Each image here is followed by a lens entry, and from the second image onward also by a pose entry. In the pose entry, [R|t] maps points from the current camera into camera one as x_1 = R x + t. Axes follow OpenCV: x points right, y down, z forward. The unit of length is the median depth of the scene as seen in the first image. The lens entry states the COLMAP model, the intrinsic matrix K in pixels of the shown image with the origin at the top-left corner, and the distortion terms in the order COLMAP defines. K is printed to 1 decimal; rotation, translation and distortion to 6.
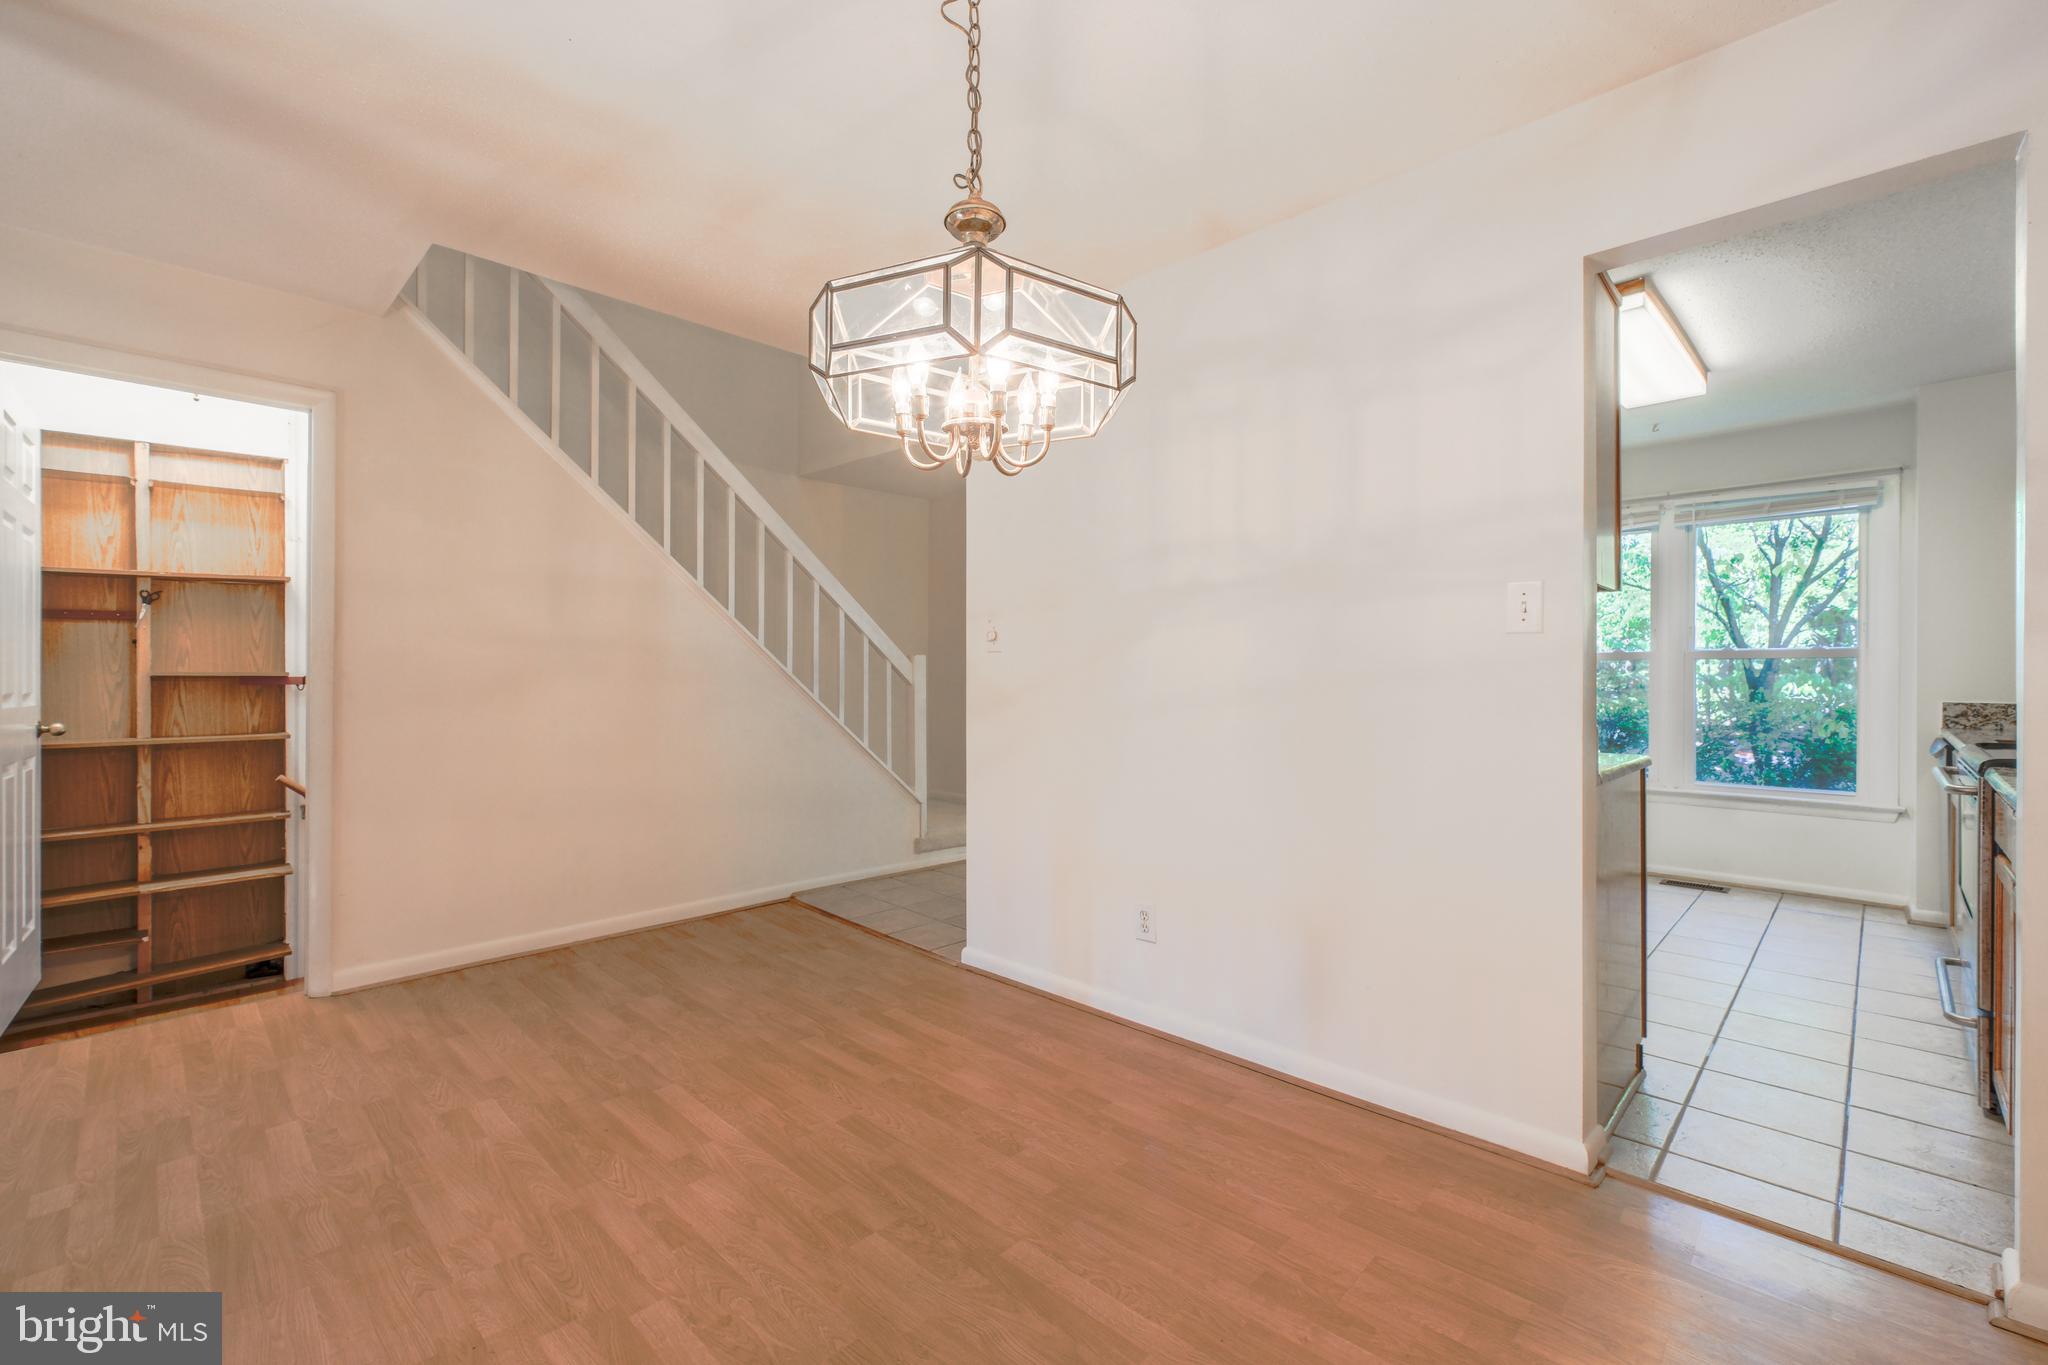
lens RADIAL K [[865.6, 0, 1024.5], [0, 865.6, 682.0], [0, 0, 1]] dist [0.008428, 0.000439]
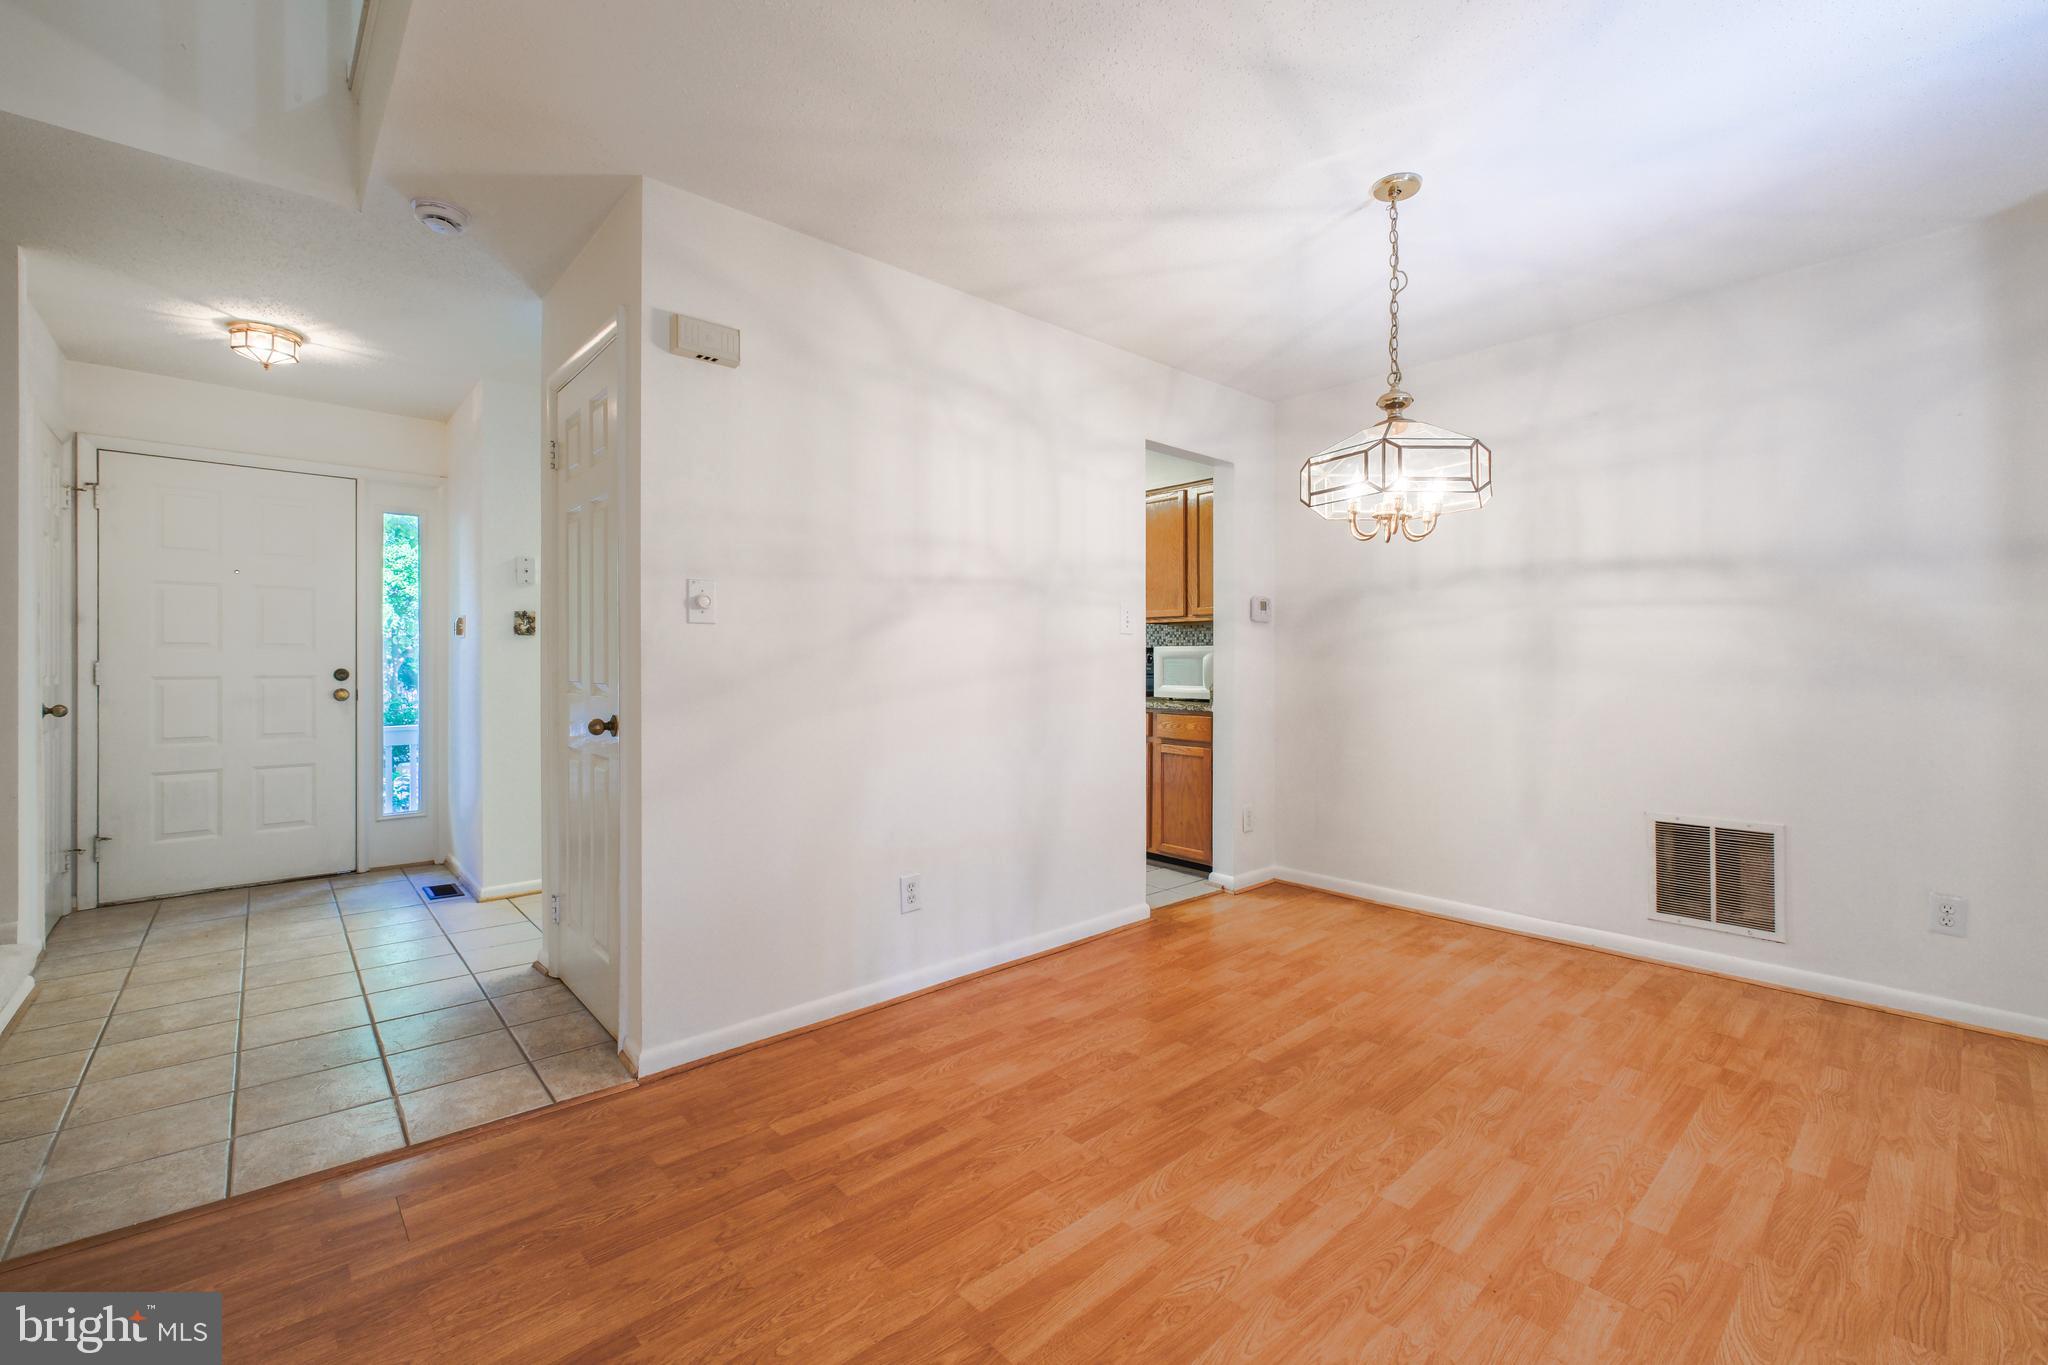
lens RADIAL K [[865.6, 0, 1062.4], [0, 865.6, 663.0], [0, 0, 1]] dist [0.008428, 0.000439]
pose [[0.043664, -0.000519, 0.999046, -1.122525], [0.003949, 0.999992, 0.000347, 0.000462], [-0.999038, 0.003930, 0.043666, 0.969705]]
